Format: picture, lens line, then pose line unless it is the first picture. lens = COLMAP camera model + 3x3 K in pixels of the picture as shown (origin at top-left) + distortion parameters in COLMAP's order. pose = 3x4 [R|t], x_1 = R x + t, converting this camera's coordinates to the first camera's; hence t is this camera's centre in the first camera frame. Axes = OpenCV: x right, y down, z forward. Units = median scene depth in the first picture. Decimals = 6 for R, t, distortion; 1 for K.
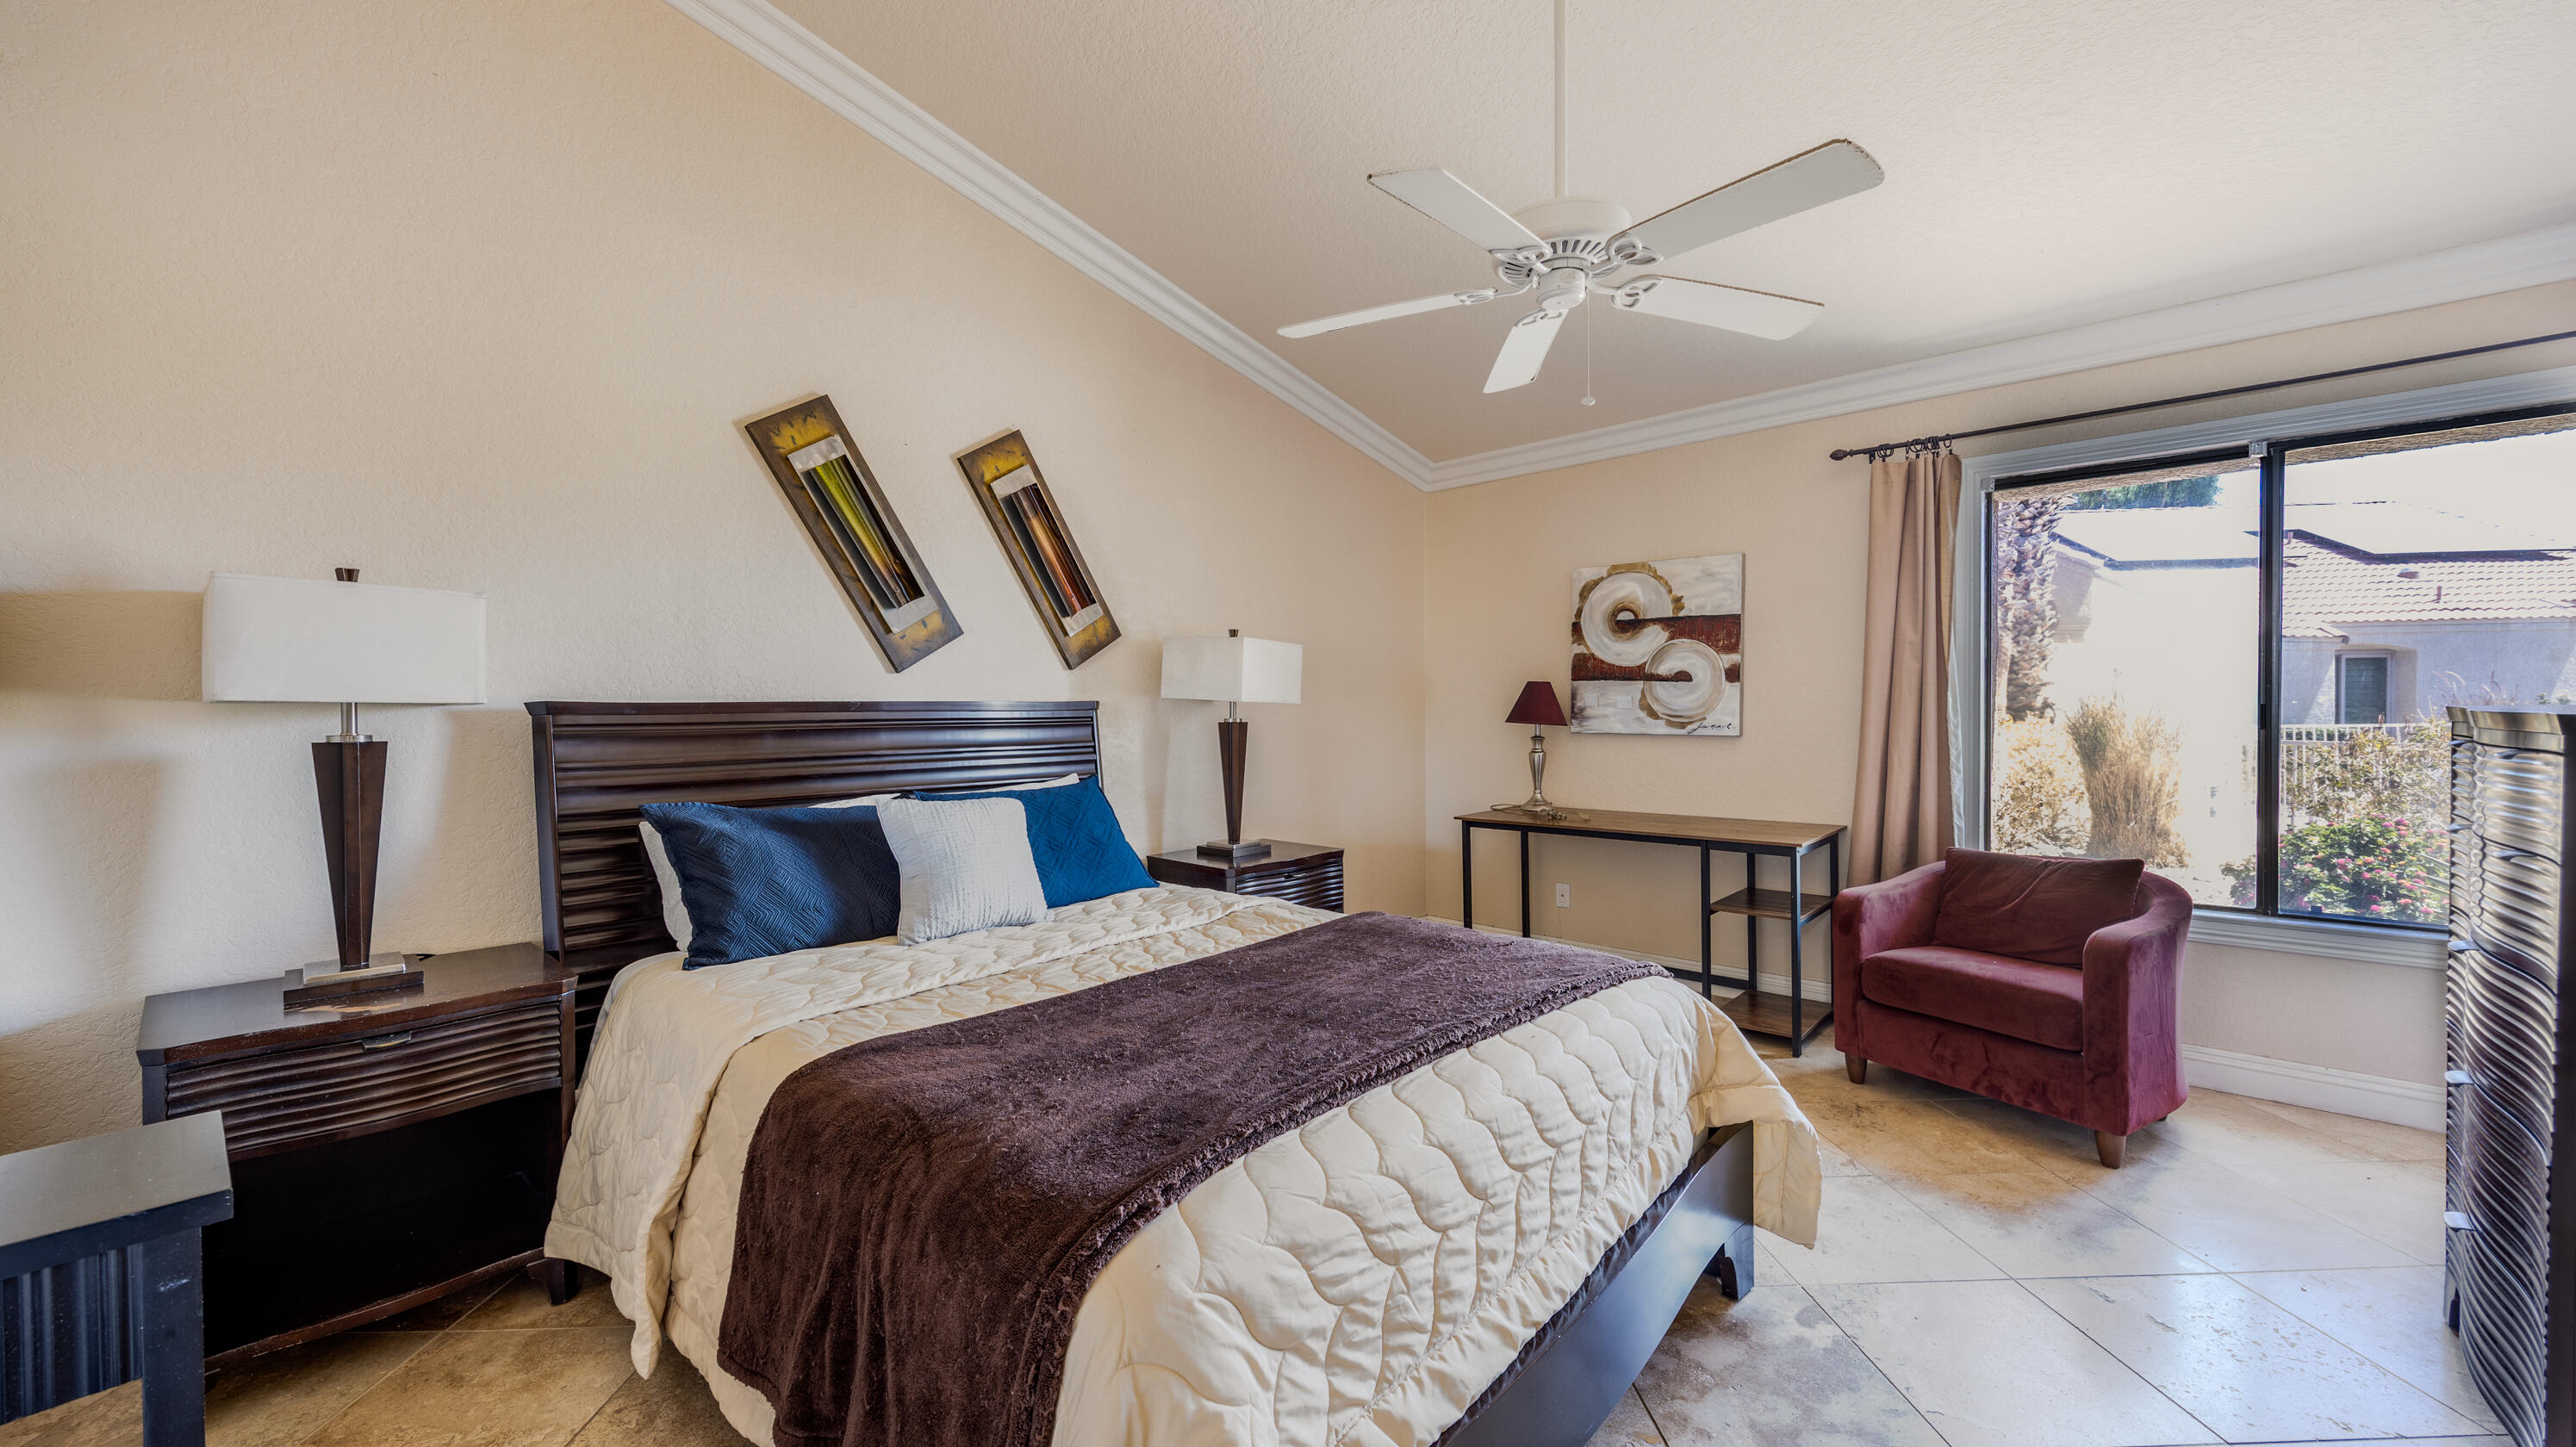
lens RADIAL K [[1093.2, 0, 1293.5], [0, 1093.2, 724.6], [0, 0, 1]] dist [0.000786, 0.000096]
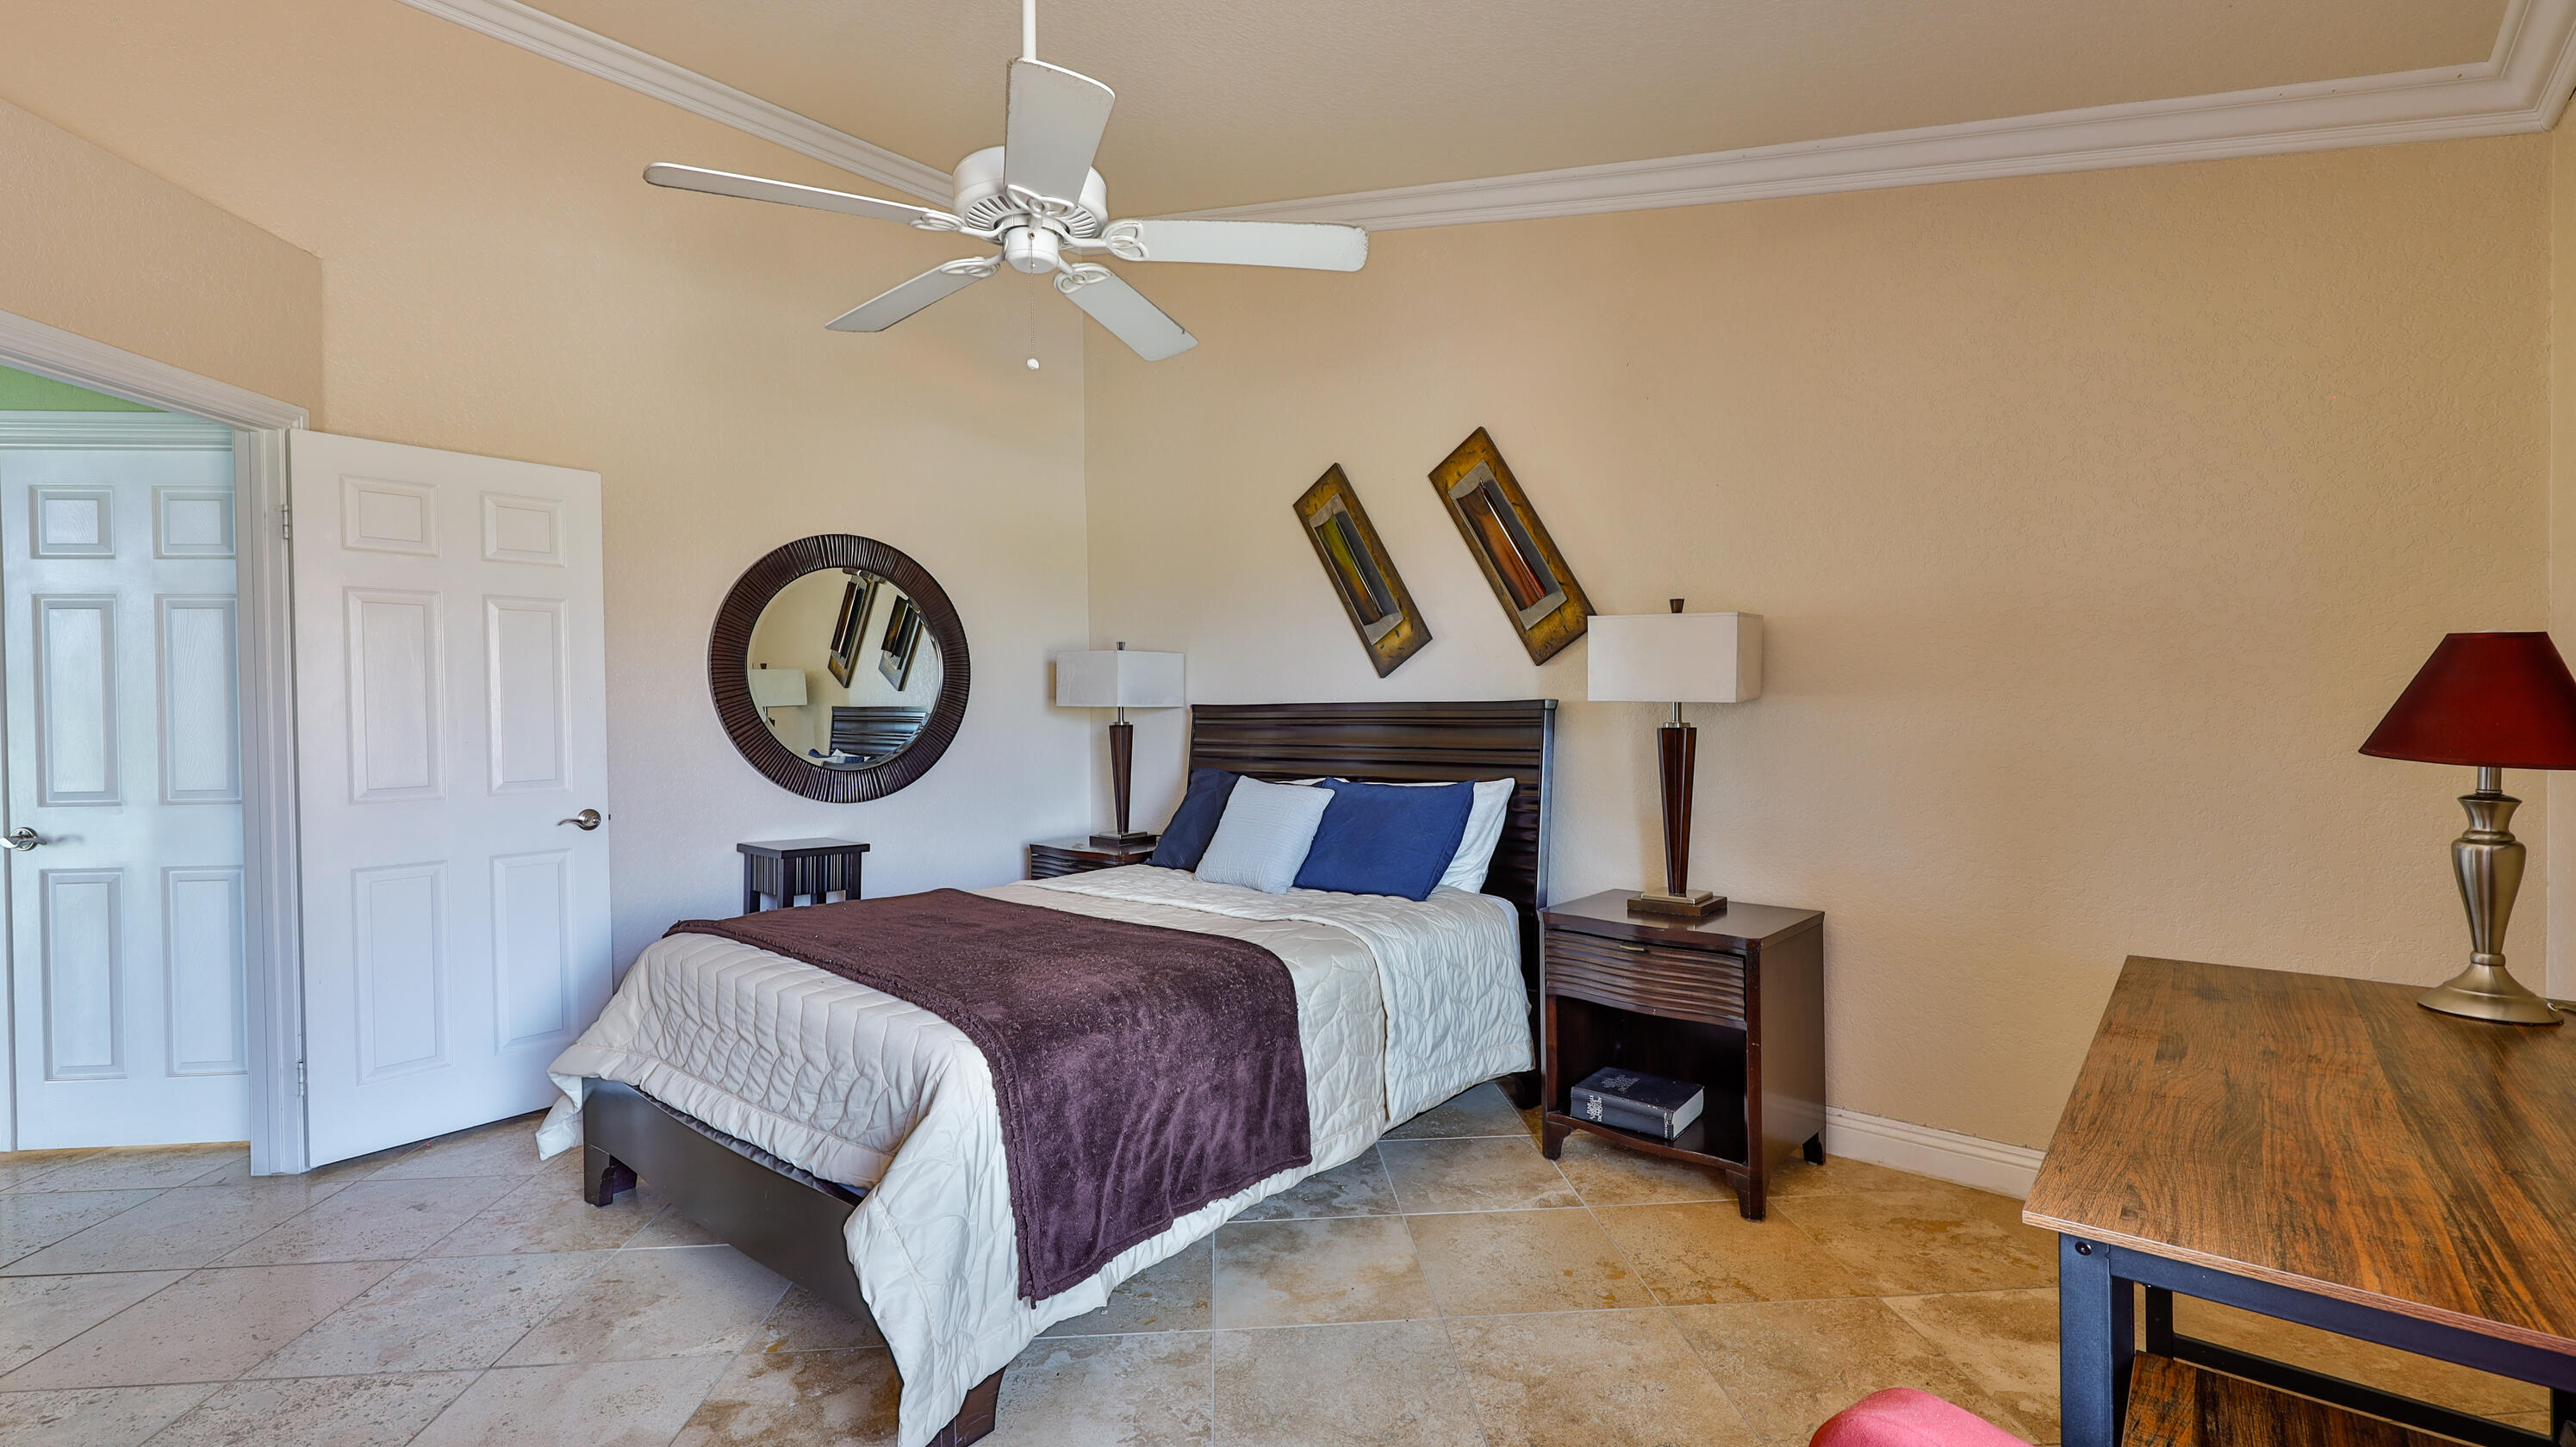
lens RADIAL K [[1093.2, 0, 1293.5], [0, 1093.2, 724.6], [0, 0, 1]] dist [0.000786, 0.000096]
pose [[-0.030183, 0.022496, -0.999291, 0.778100], [-0.009889, 0.999691, 0.022804, -0.021495], [0.999495, 0.010570, -0.029951, 0.893355]]
